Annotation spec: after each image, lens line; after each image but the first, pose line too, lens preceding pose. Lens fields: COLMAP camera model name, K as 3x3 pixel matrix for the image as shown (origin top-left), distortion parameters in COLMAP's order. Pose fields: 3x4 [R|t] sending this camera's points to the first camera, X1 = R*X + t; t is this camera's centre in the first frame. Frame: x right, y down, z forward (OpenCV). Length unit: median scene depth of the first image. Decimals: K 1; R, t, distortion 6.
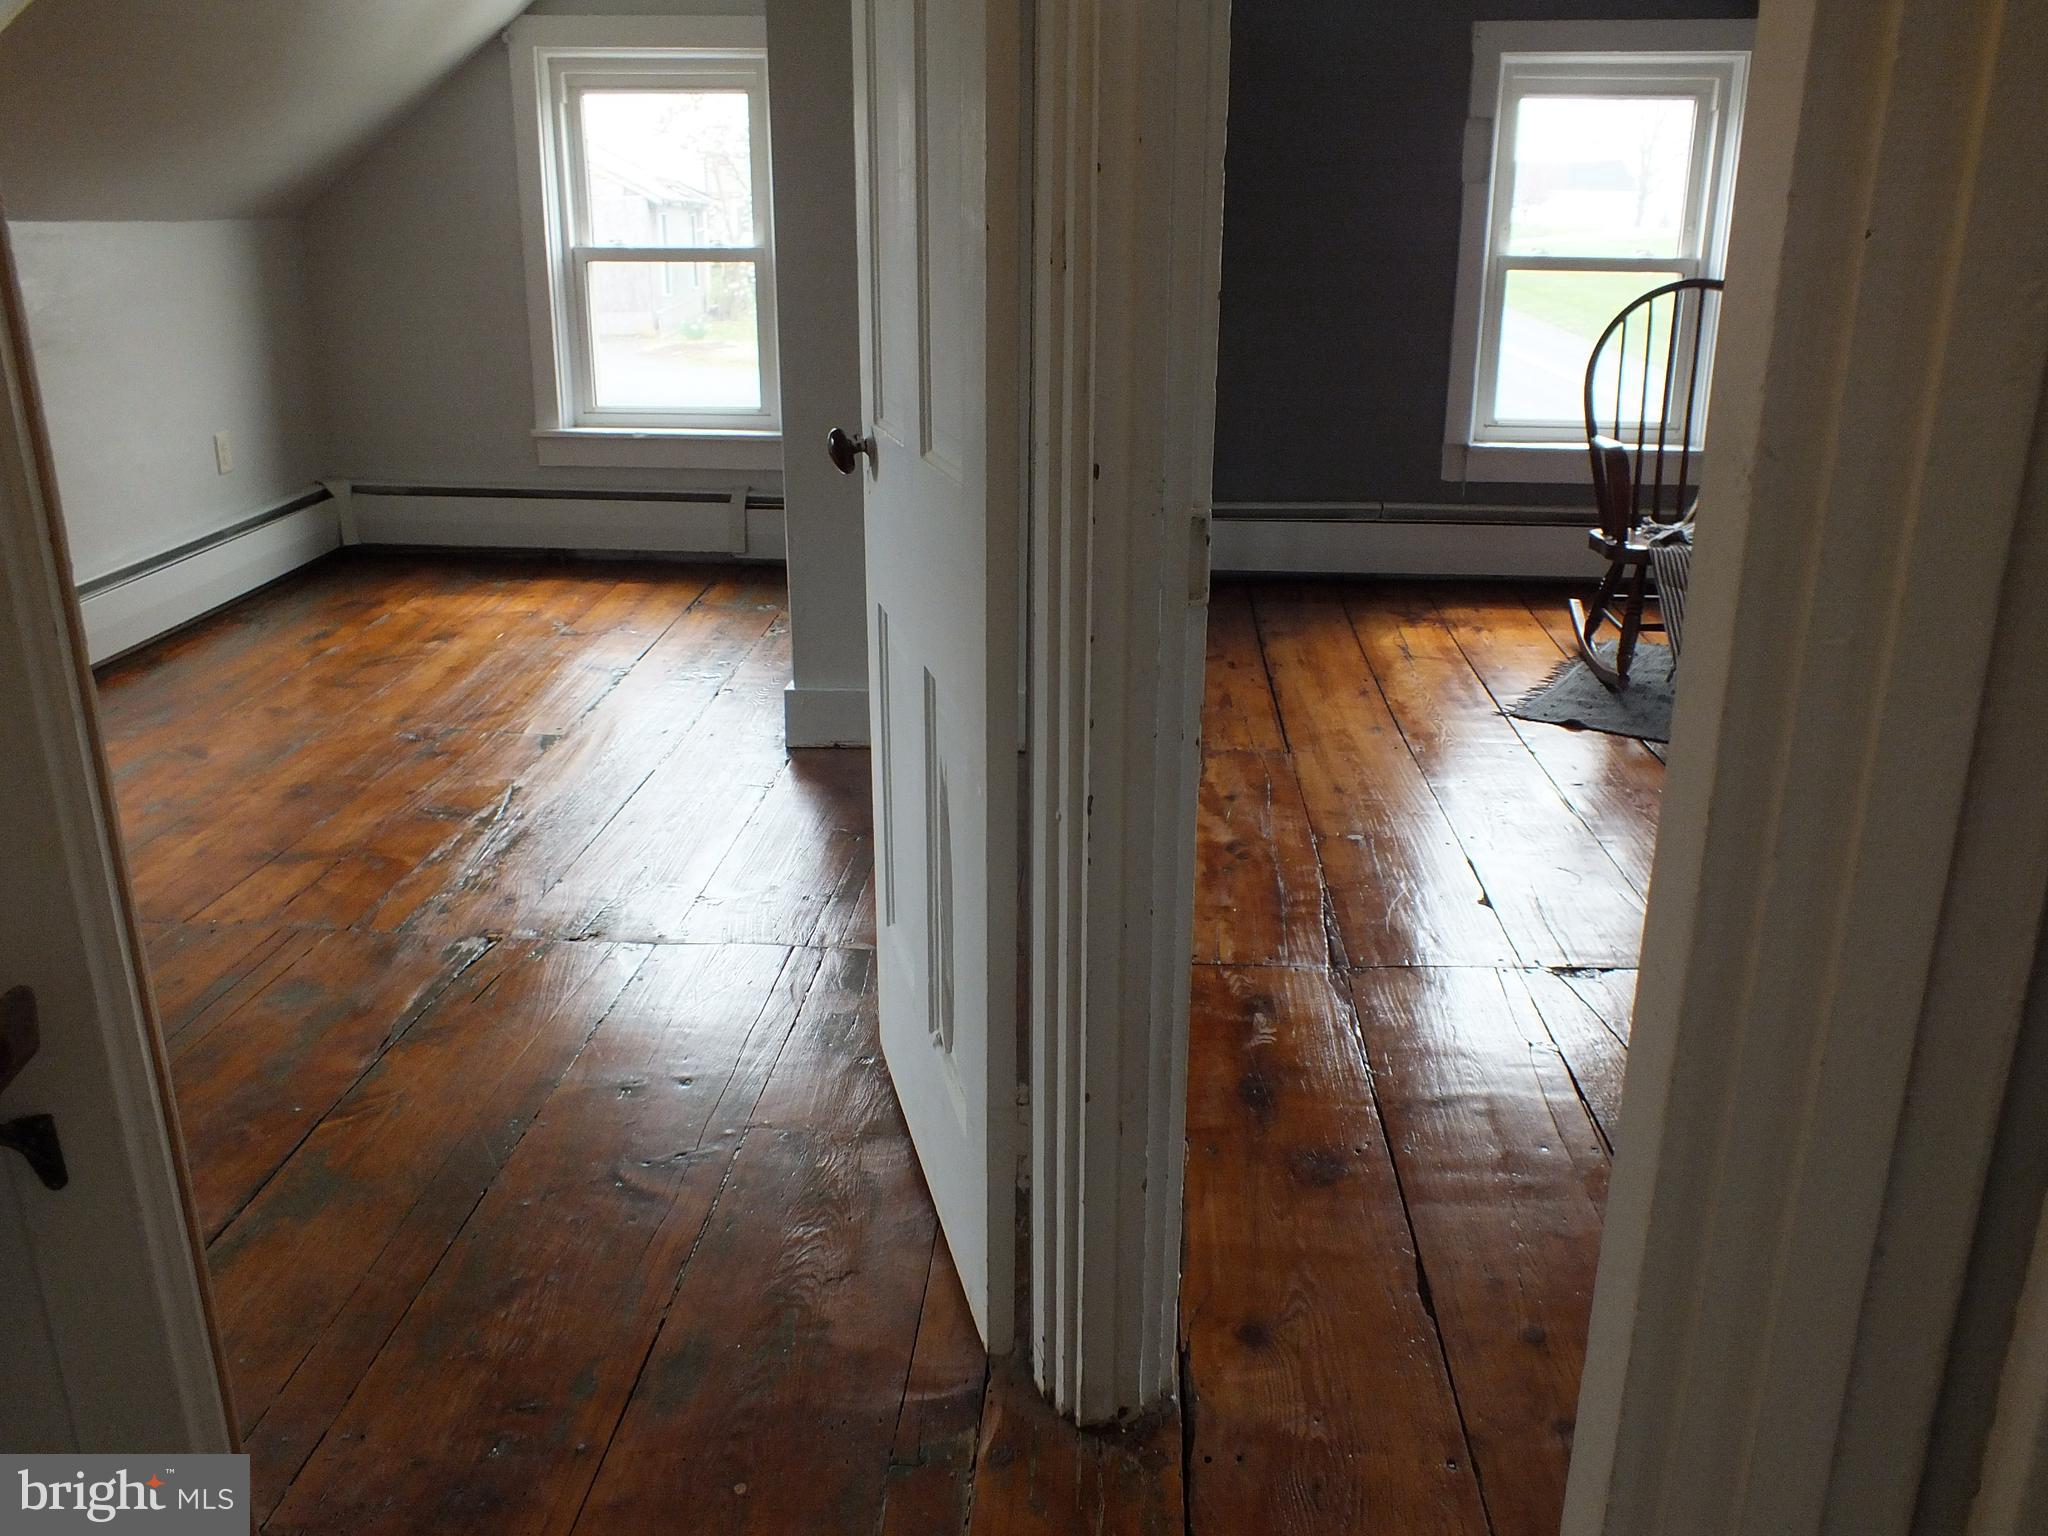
lens RADIAL K [[1657.4, 0, 1037.7], [0, 1657.4, 832.5], [0, 0, 1]] dist [-0.082118, 0.082484]
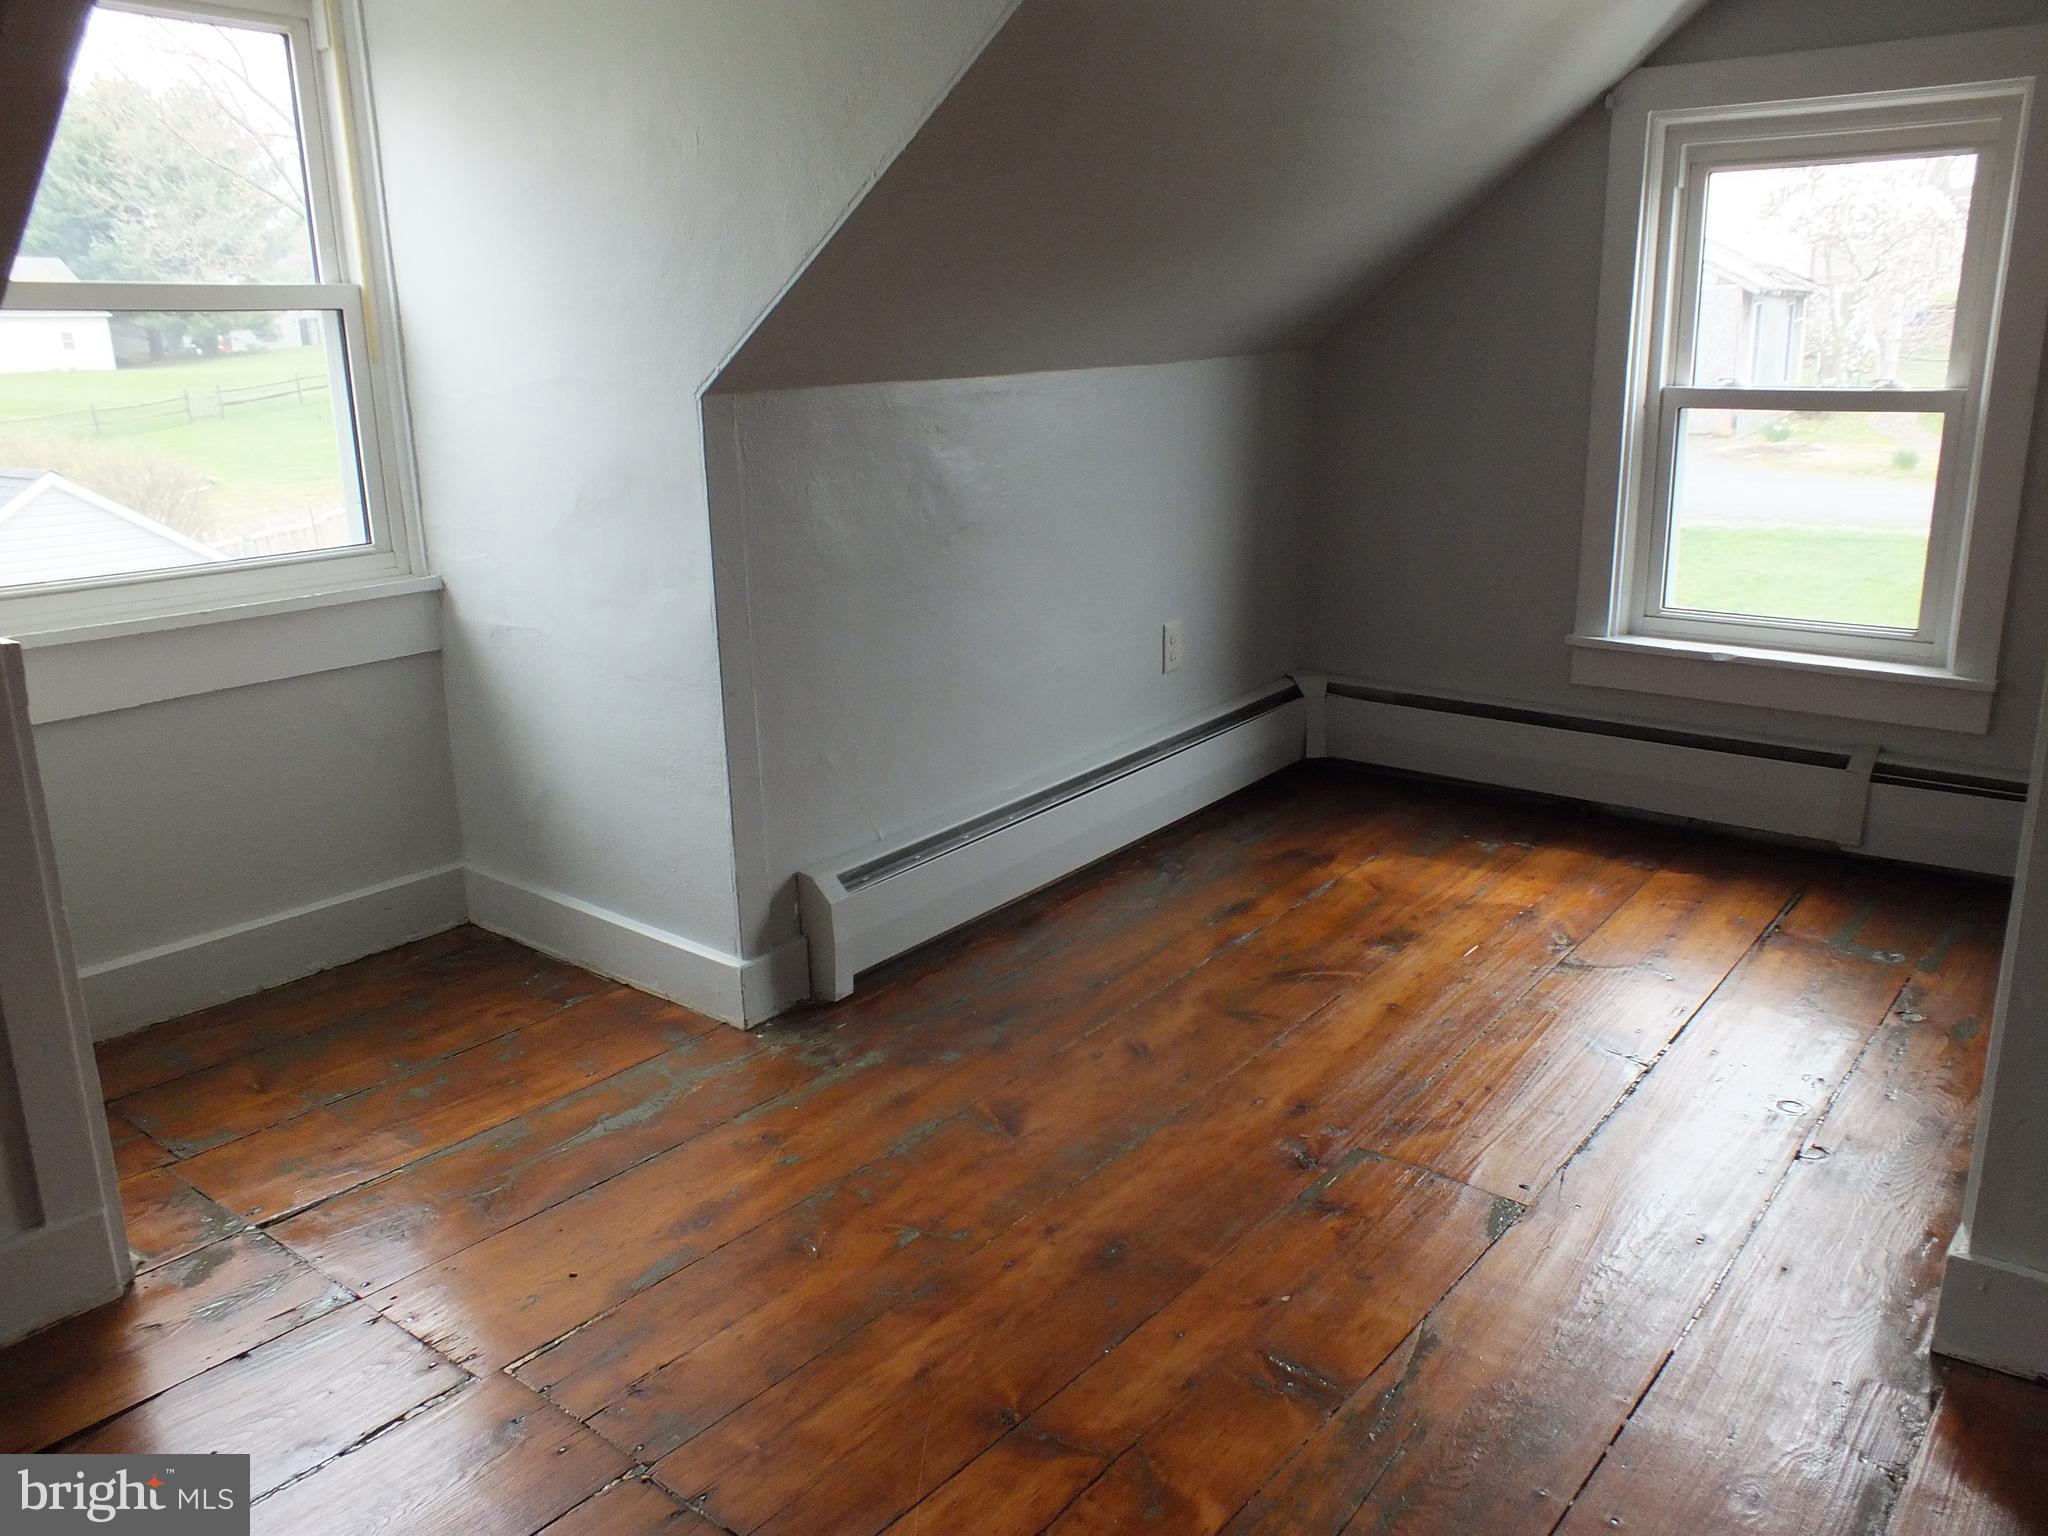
lens RADIAL K [[1657.4, 0, 1037.7], [0, 1657.4, 832.5], [0, 0, 1]] dist [-0.082118, 0.082484]
pose [[0.820791, 0.137903, -0.554332, -0.093220], [-0.165012, 0.986291, 0.001033, -0.131916], [0.546875, 0.090624, 0.832295, 0.297735]]
